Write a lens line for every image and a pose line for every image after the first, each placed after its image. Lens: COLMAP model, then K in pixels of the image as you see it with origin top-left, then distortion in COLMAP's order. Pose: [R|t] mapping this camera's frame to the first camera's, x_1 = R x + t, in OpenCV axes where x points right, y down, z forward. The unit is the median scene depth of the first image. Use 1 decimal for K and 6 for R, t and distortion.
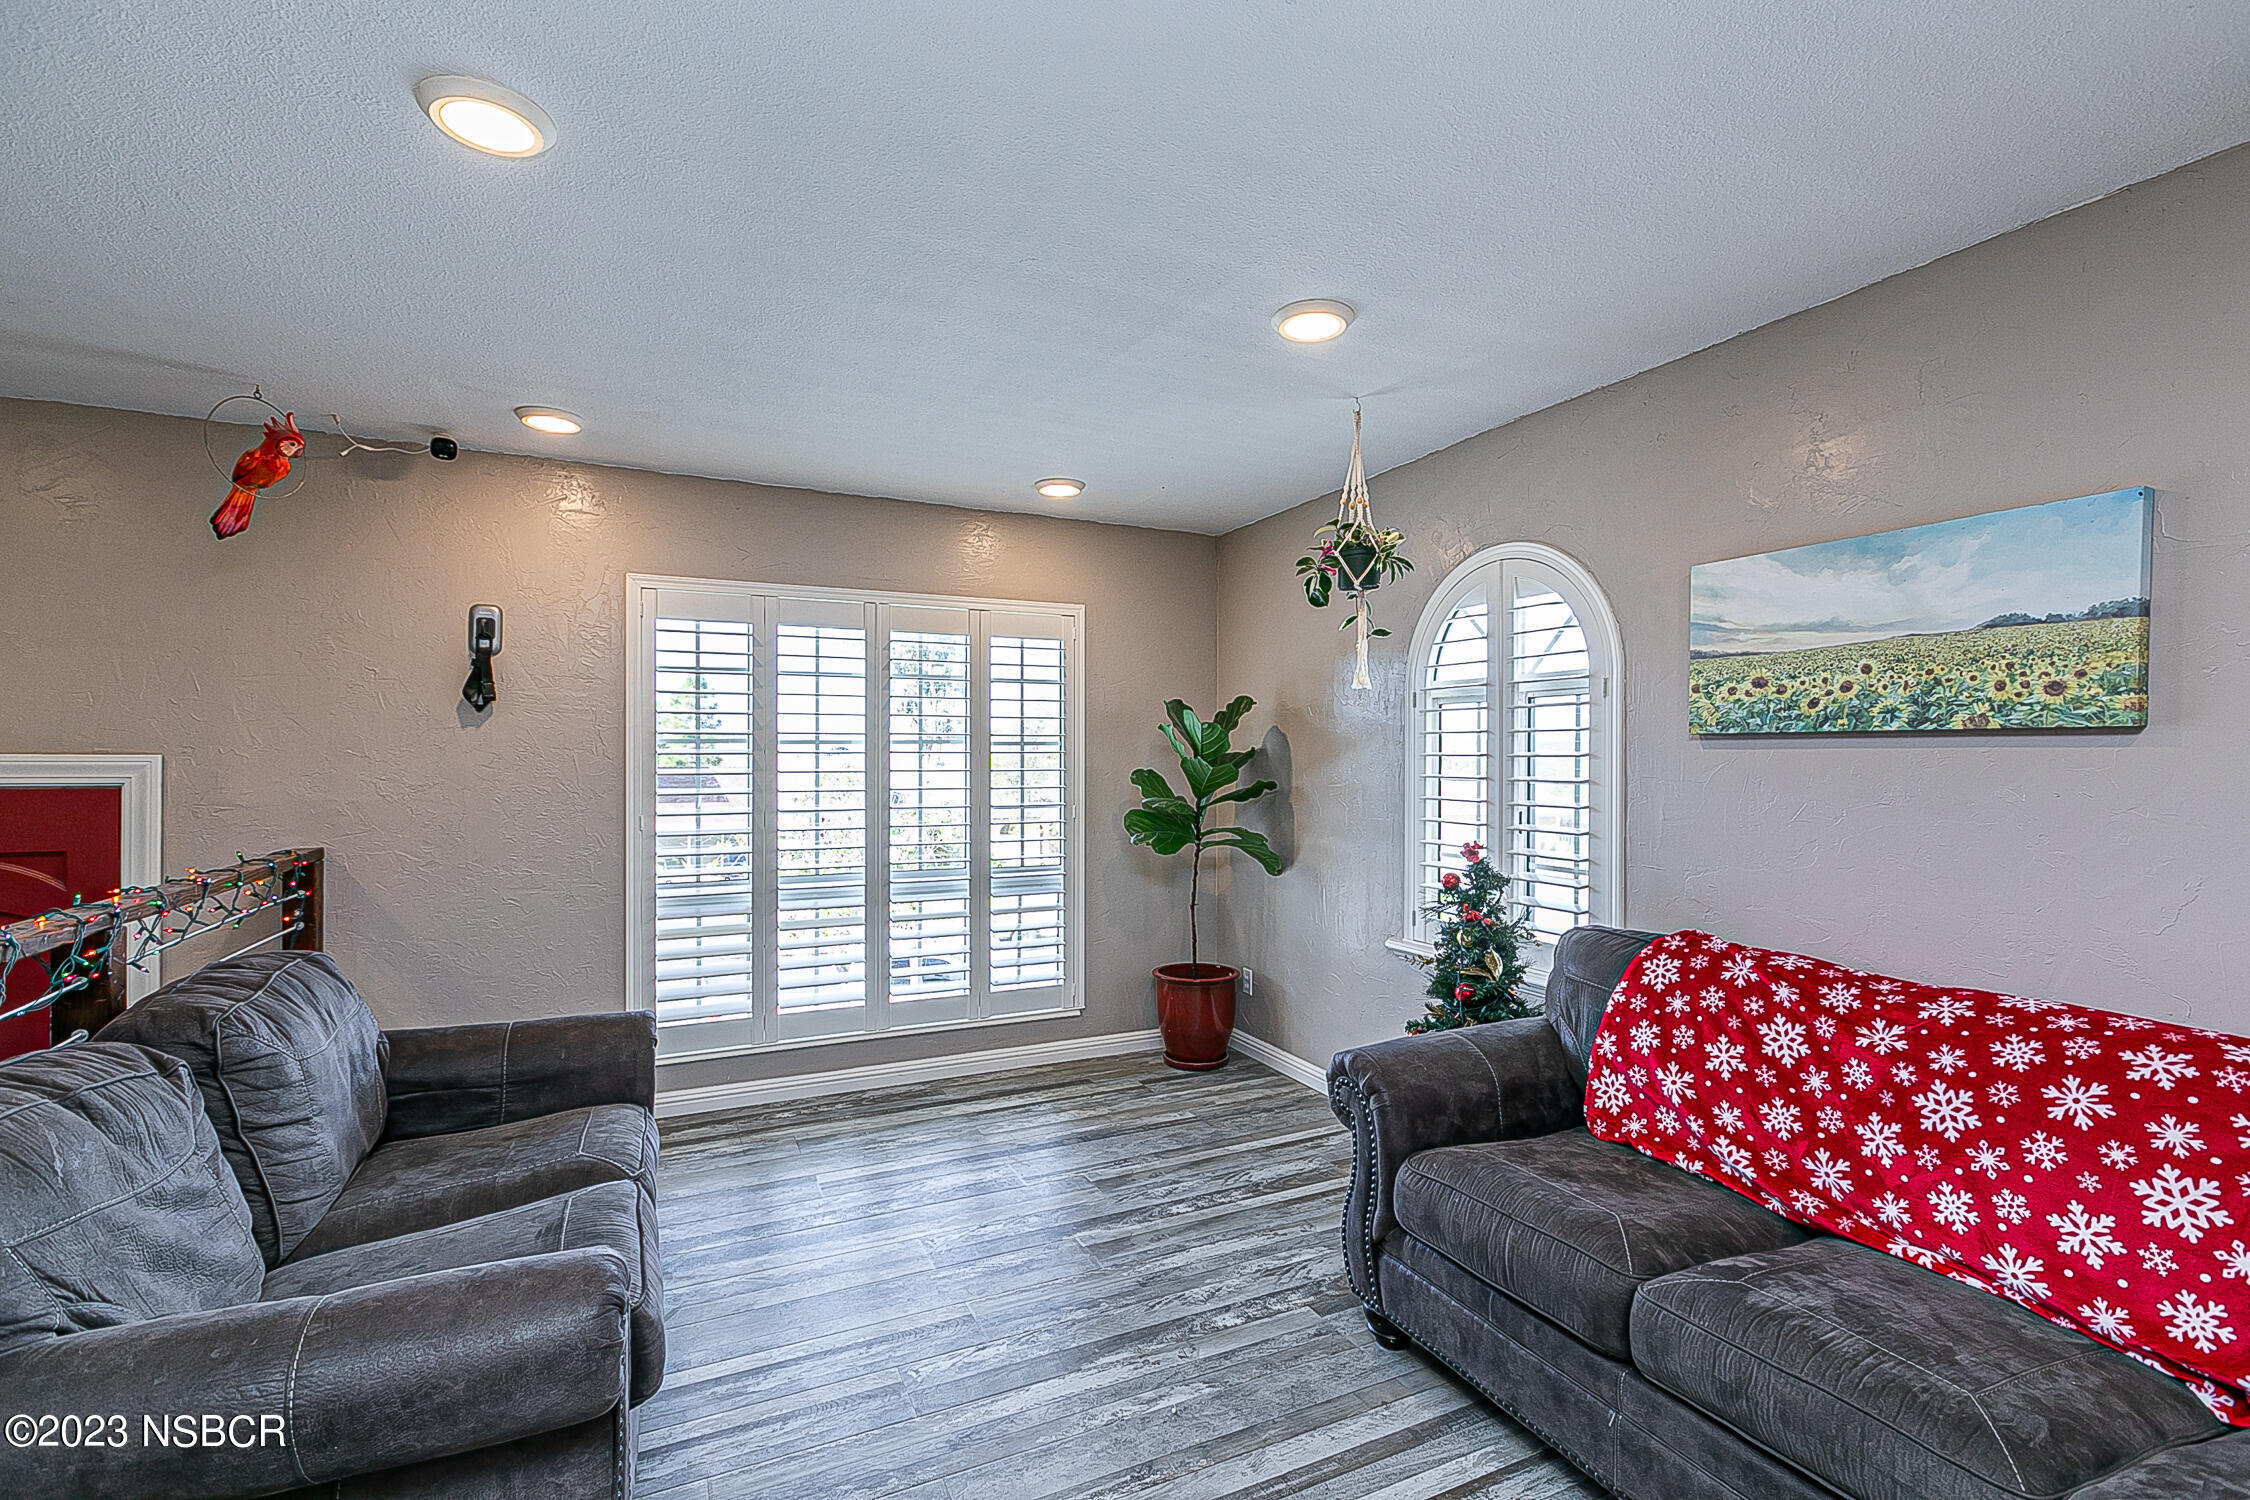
lens RADIAL K [[1013.1, 0, 1139.2], [0, 1013.1, 747.0], [0, 0, 1]] dist [0.005260, 0.000277]
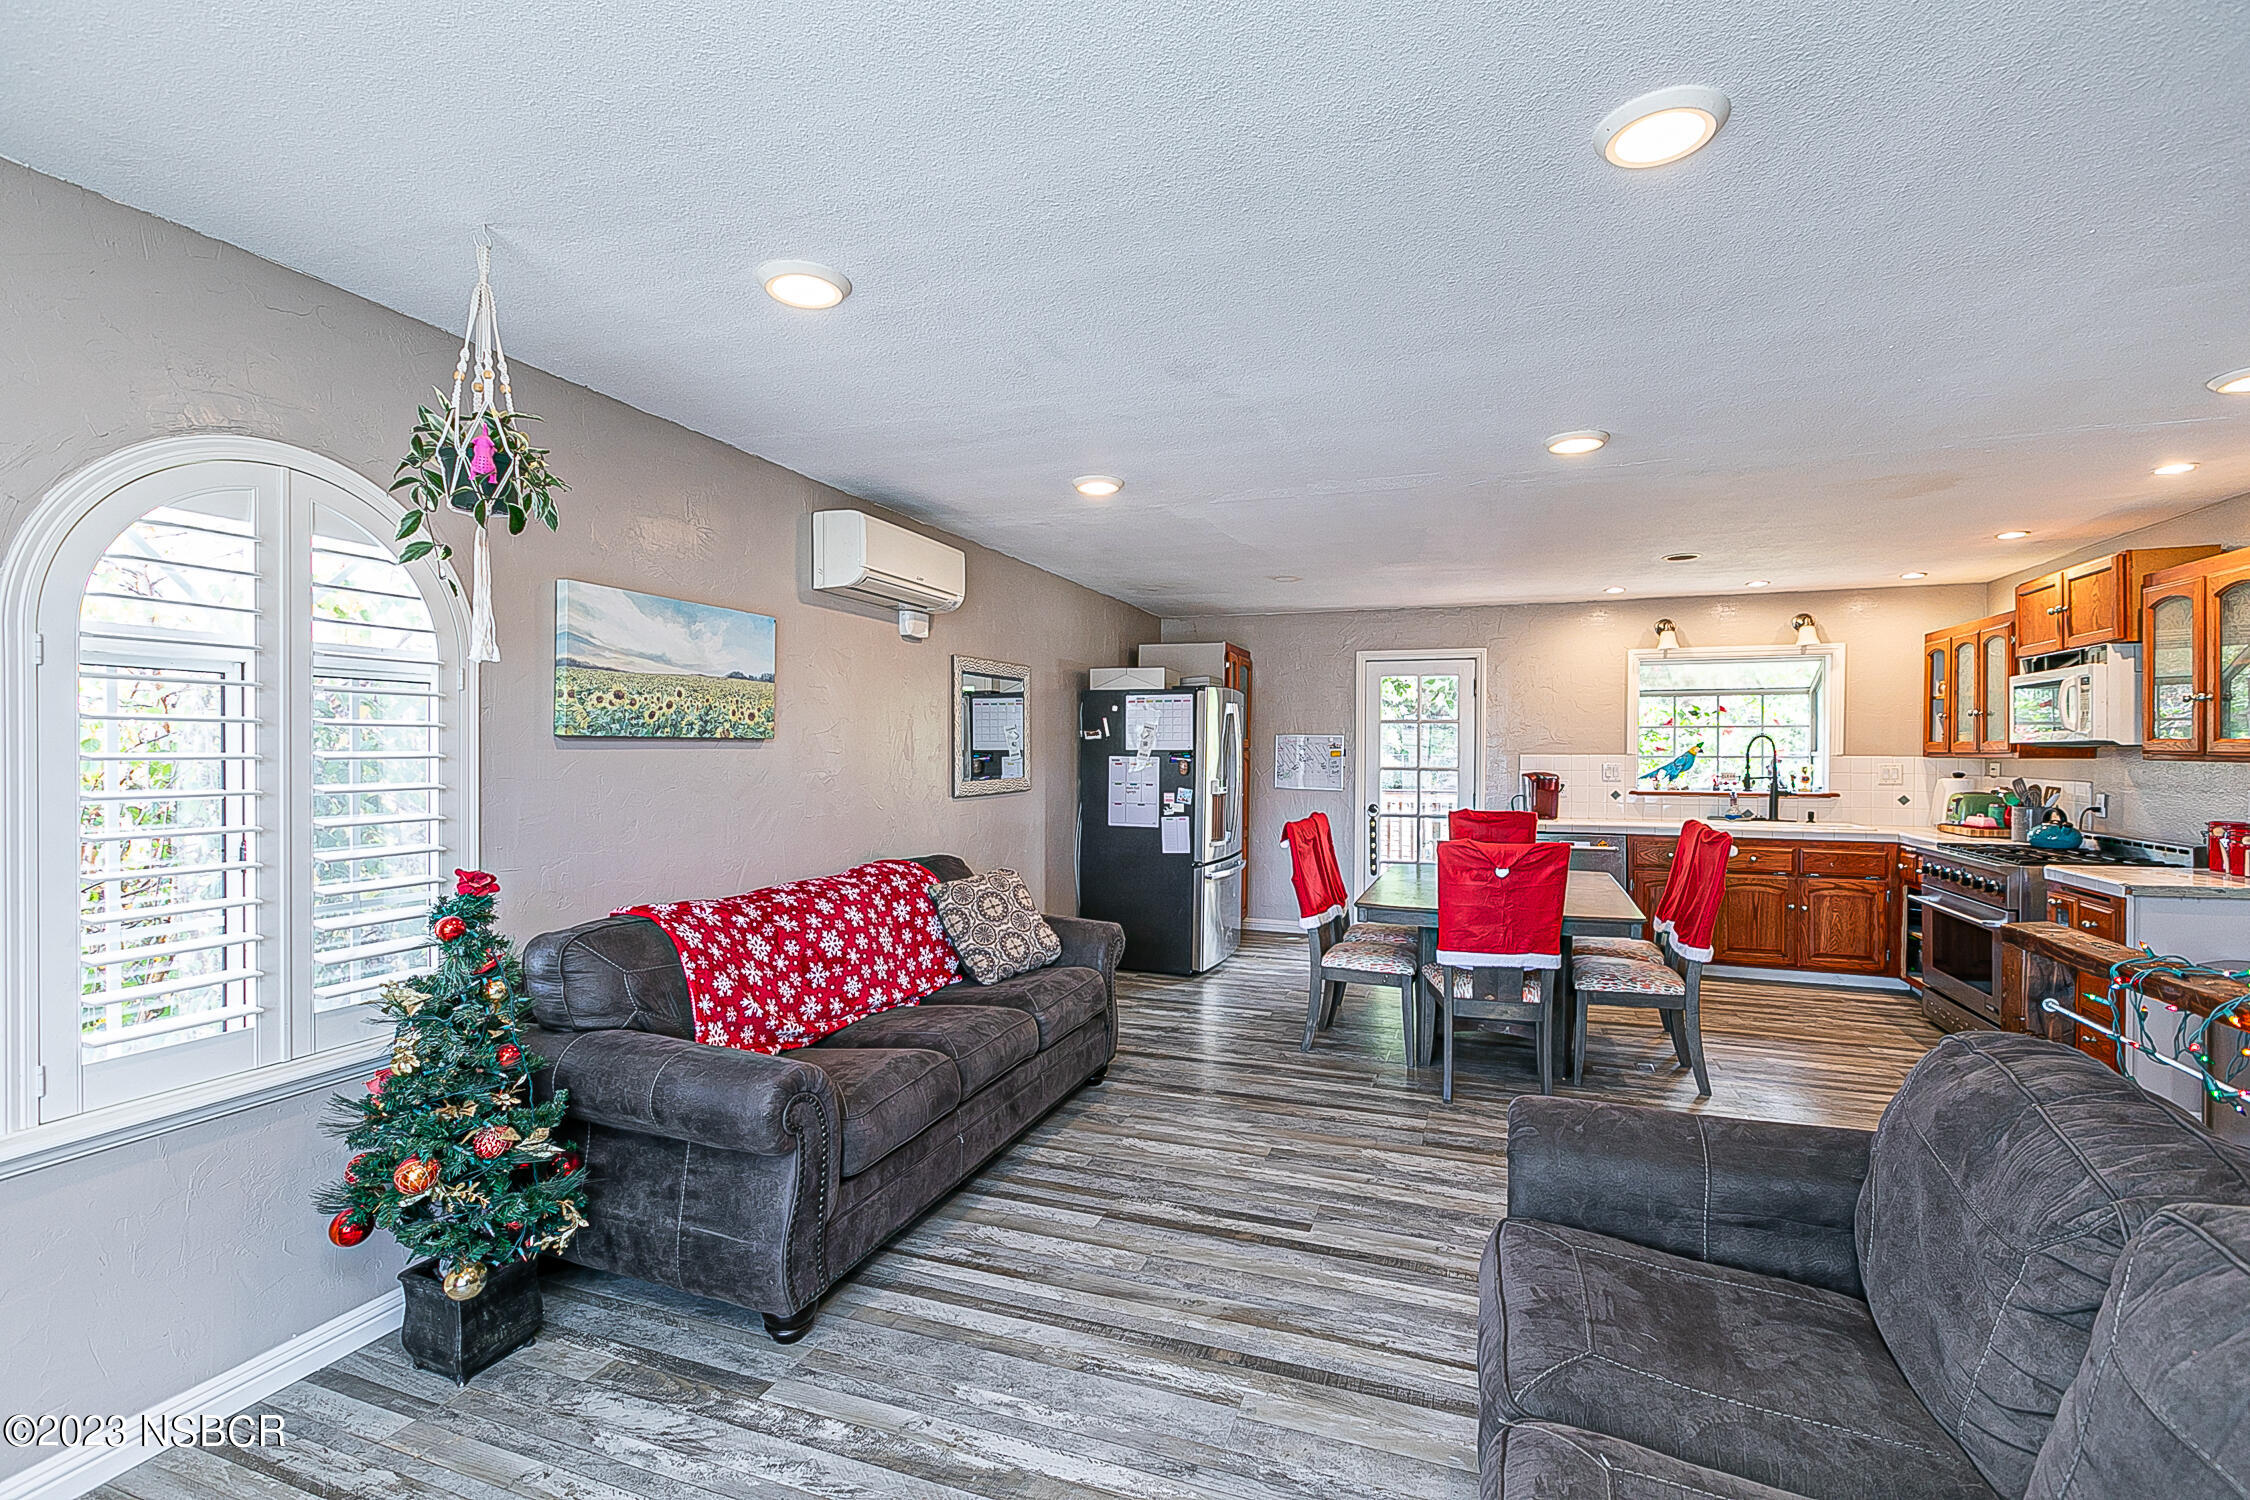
lens RADIAL K [[1013.7, 0, 1116.9], [0, 1013.7, 757.2], [0, 0, 1]] dist [0.003057, -0.000119]
pose [[-0.689467, -0.013103, 0.724199, -0.485174], [-0.011124, 0.999910, 0.007501, -0.003396], [-0.724232, -0.002885, -0.689551, 1.007124]]
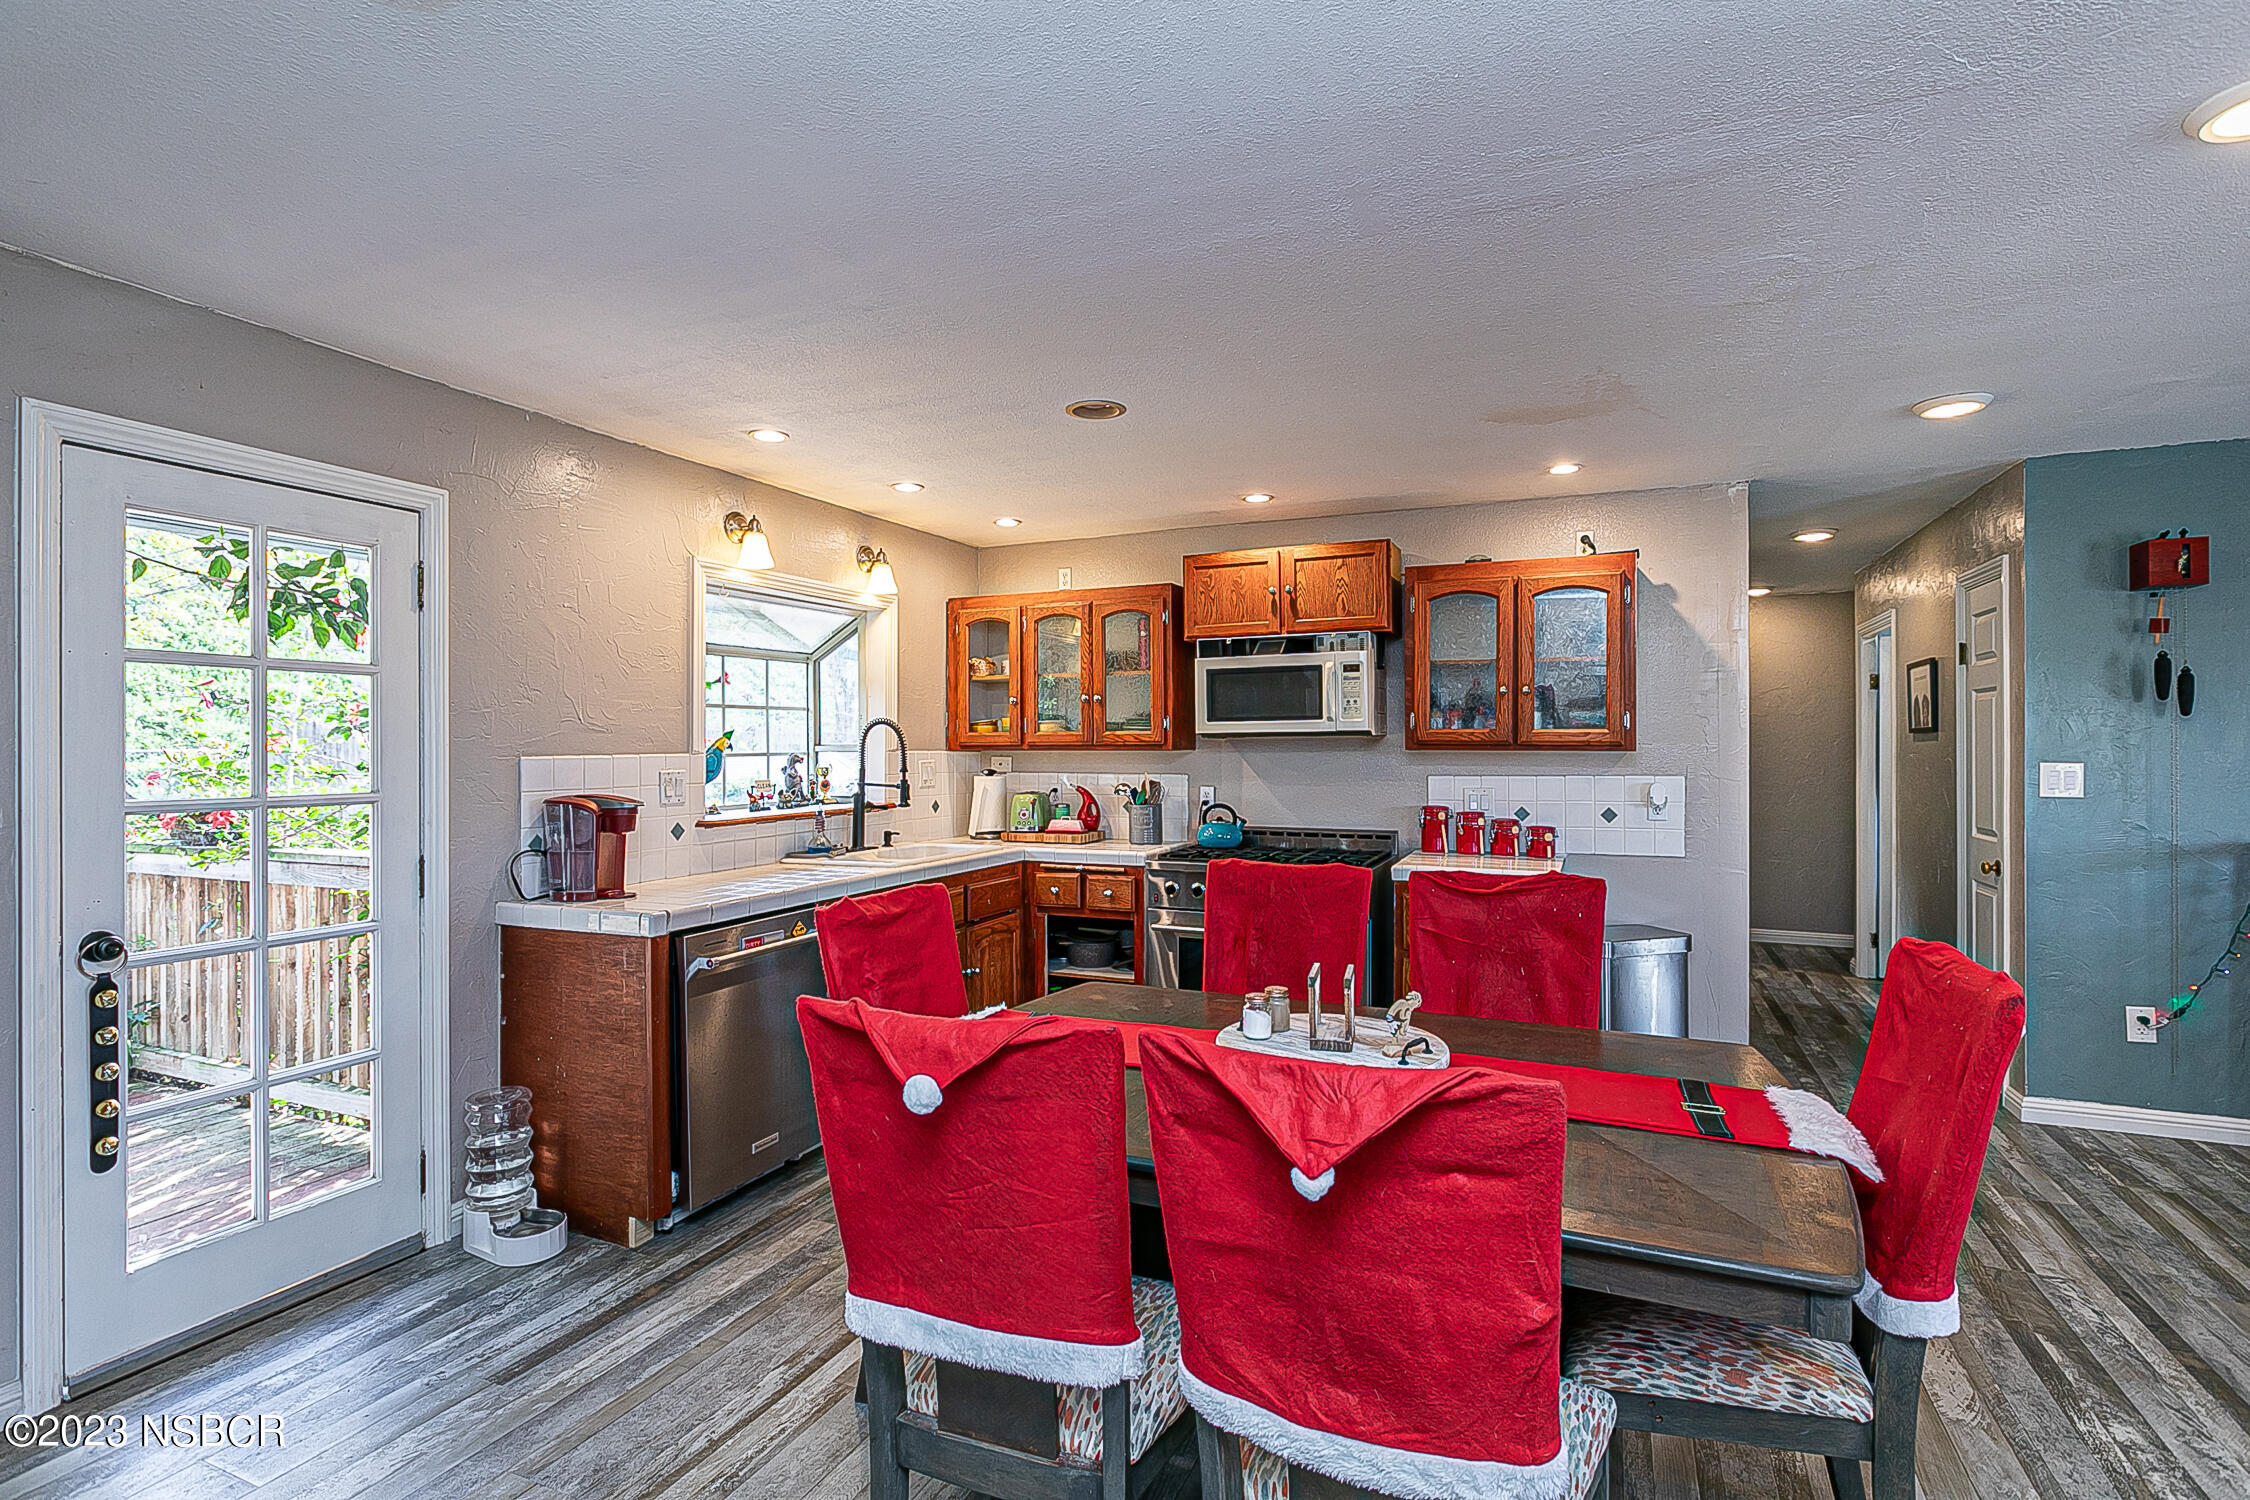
lens RADIAL K [[1073.2, 0, 1135.7], [0, 1073.2, 753.2], [0, 0, 1]] dist [-0.004149, -0.000996]
pose [[-0.760073, 0.004321, -0.649823, 0.636047], [0.005095, 0.999987, 0.000690, -0.003385], [0.649817, -0.002786, -0.760085, 0.060240]]
